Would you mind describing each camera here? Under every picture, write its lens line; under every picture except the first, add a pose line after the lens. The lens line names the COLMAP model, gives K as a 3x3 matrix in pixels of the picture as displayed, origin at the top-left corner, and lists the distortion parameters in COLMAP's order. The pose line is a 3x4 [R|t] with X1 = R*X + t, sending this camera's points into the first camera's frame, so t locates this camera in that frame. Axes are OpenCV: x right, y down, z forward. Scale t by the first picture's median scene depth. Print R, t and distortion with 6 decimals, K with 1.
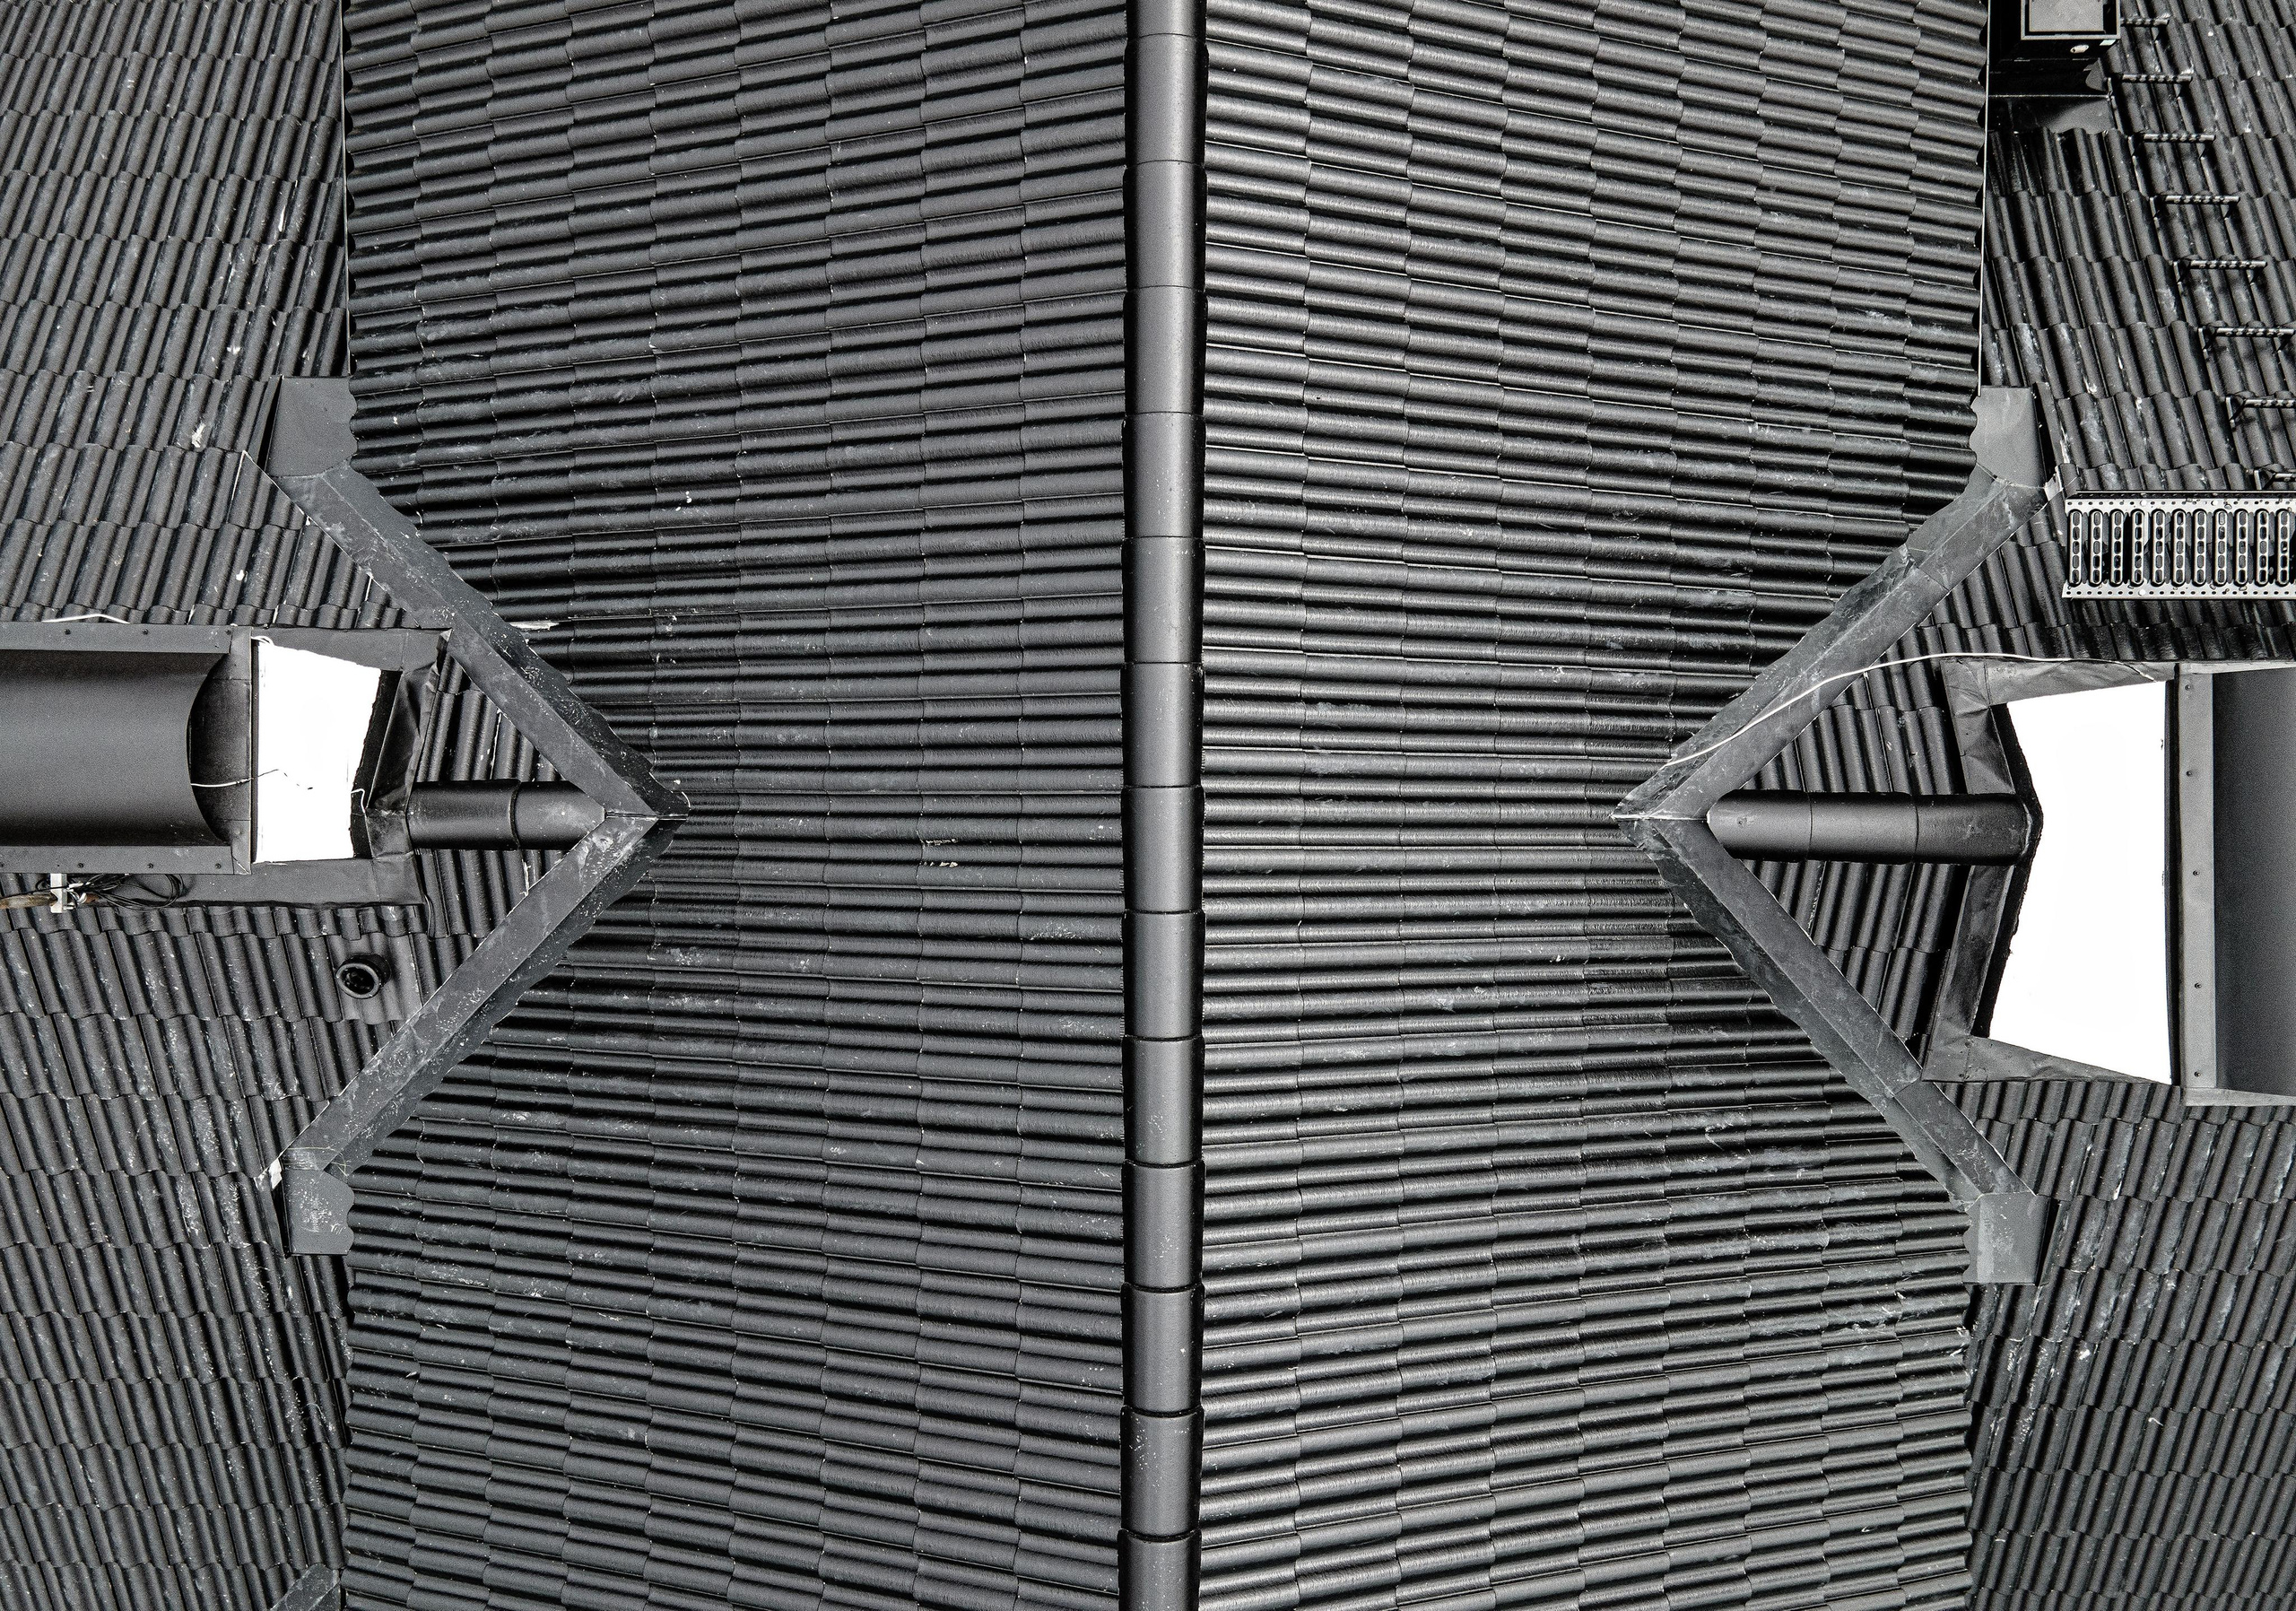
lens RADIAL K [[1657.4, 0, 1148.3], [0, 1657.4, 806.0], [0, 0, 1]] dist [0.003476, 0.000845]
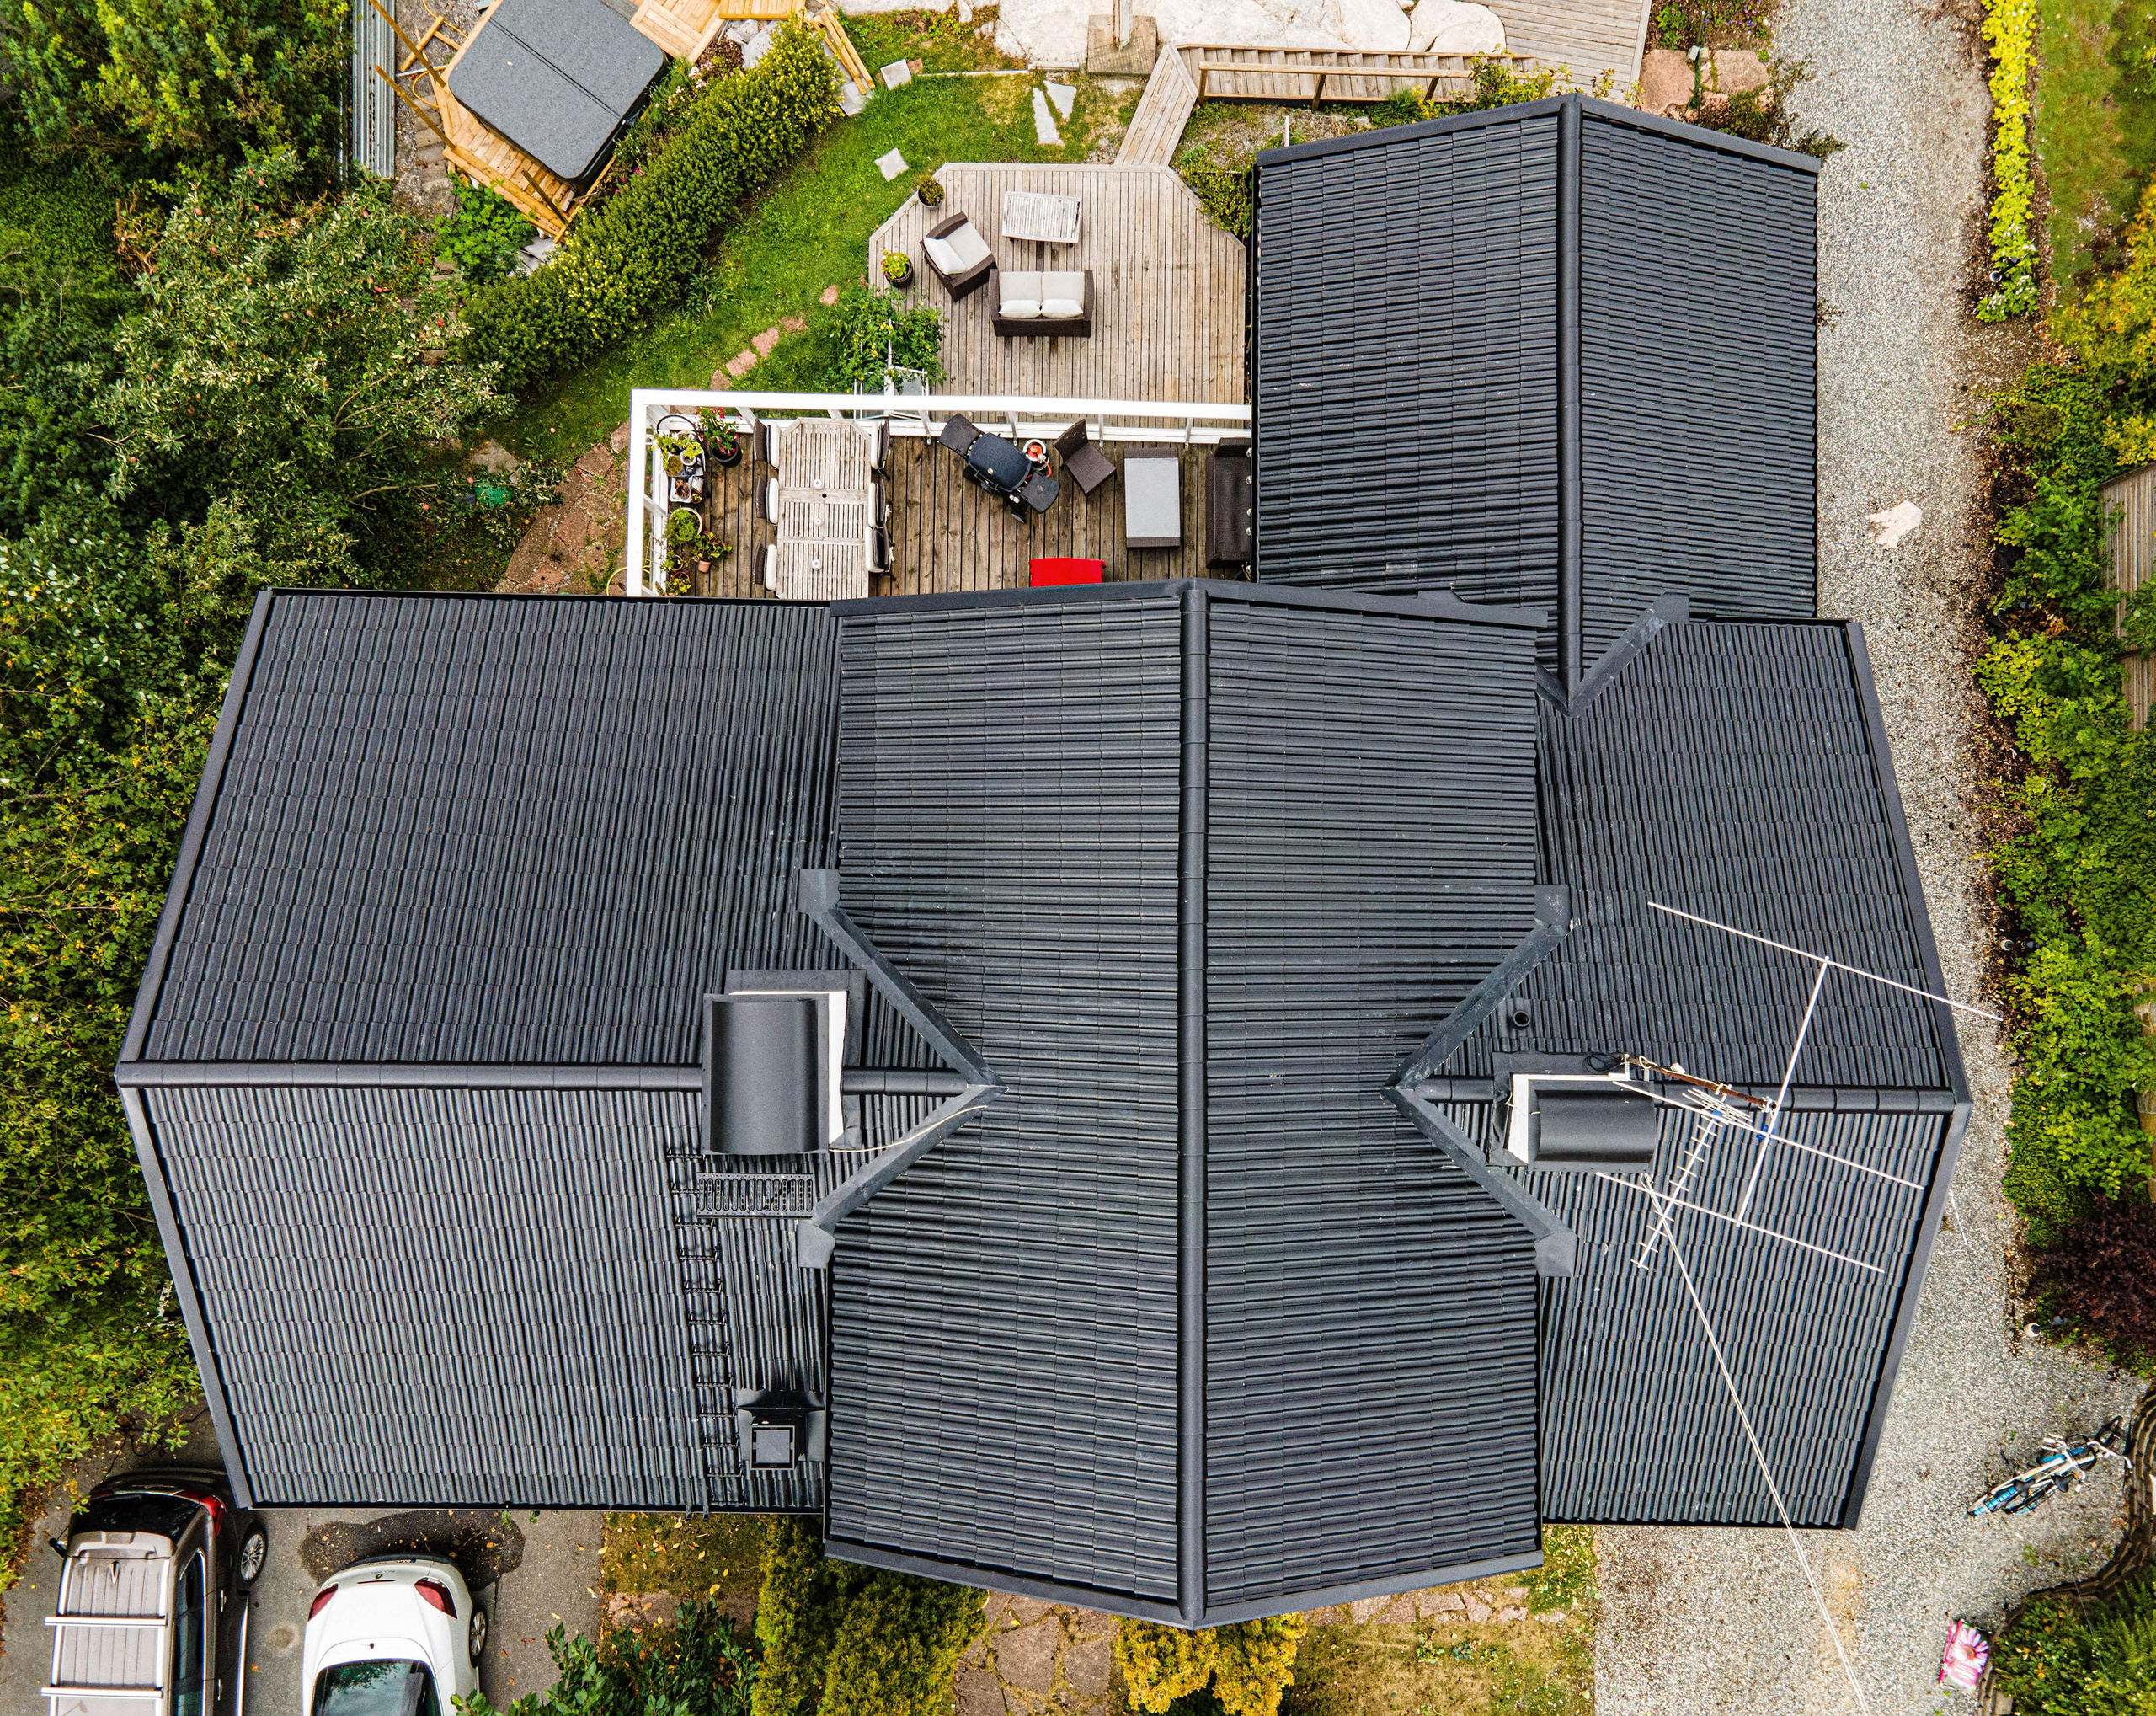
lens RADIAL K [[1624.0, 0, 1080.2], [0, 1624.0, 858.3], [0, 0, 1]] dist [-0.003016, -0.000993]
pose [[-0.999681, -0.001477, 0.025196, 0.103380], [0.002663, -0.998886, 0.047103, 0.223161], [0.025099, 0.047155, 0.998572, -1.367222]]
